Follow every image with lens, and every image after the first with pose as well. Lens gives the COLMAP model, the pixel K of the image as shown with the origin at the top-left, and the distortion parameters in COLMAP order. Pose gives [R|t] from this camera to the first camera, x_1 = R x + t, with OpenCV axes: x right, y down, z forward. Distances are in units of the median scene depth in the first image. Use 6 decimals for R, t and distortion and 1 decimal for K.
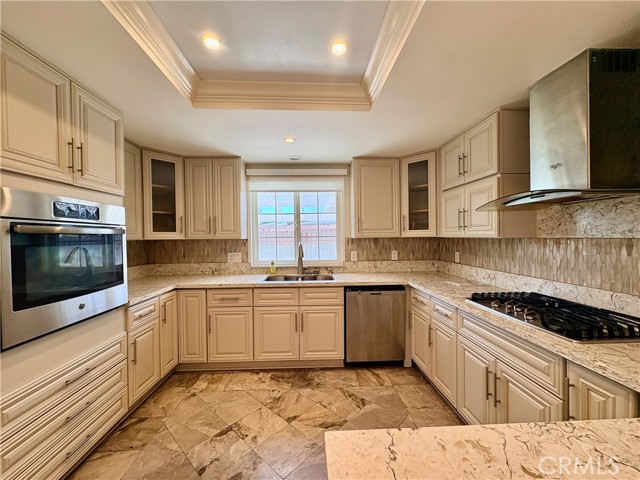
lens RADIAL K [[255.9, 0, 319.8], [0, 255.9, 240.2], [0, 0, 1]] dist [-0.002906, 0.000451]
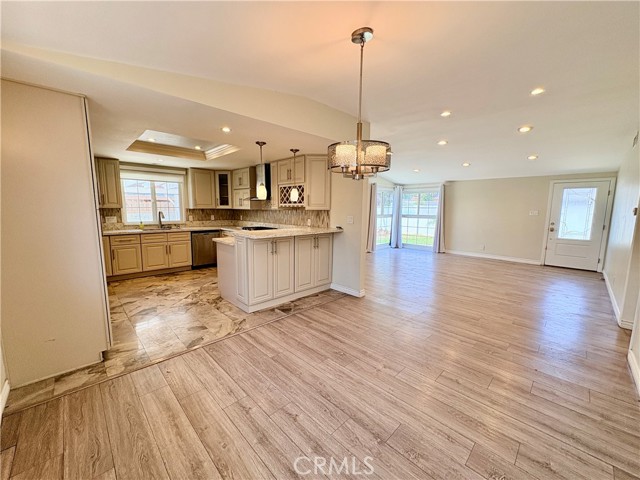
lens RADIAL K [[255.9, 0, 322.4], [0, 255.9, 240.1], [0, 0, 1]] dist [-0.002906, 0.000451]
pose [[0.741840, -0.066349, 0.667287, -0.527861], [-0.008805, 0.994043, 0.108628, 0.010808], [-0.670519, -0.086460, 0.736837, -1.343360]]
